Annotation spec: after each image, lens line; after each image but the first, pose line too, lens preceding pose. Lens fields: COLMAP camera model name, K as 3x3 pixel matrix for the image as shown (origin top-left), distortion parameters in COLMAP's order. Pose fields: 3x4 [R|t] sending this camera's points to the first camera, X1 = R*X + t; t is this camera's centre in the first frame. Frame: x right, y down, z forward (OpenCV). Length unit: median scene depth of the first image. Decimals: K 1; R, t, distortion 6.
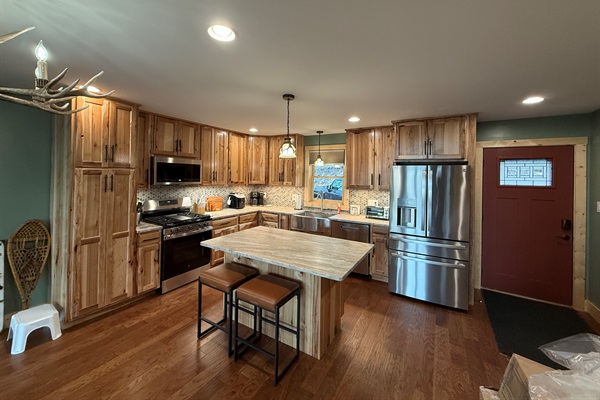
lens RADIAL K [[239.8, 0, 299.8], [0, 239.8, 173.0], [0, 0, 1]] dist [0.000878, 0.000220]
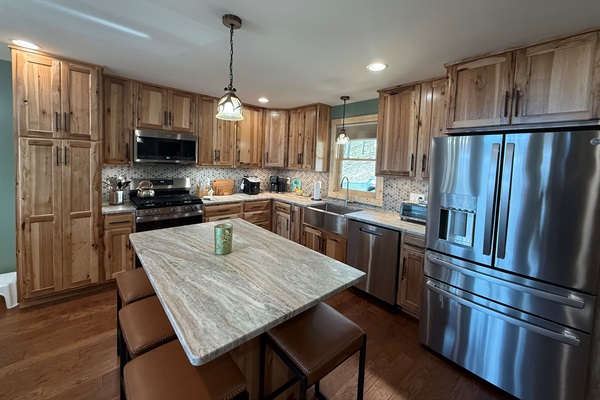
lens RADIAL K [[239.8, 0, 299.8], [0, 239.8, 173.0], [0, 0, 1]] dist [0.000878, 0.000220]
pose [[0.952585, 0.035641, -0.302178, 0.226747], [-0.020629, 0.998396, 0.052725, 0.029068], [0.303572, -0.043991, 0.951792, 0.305880]]
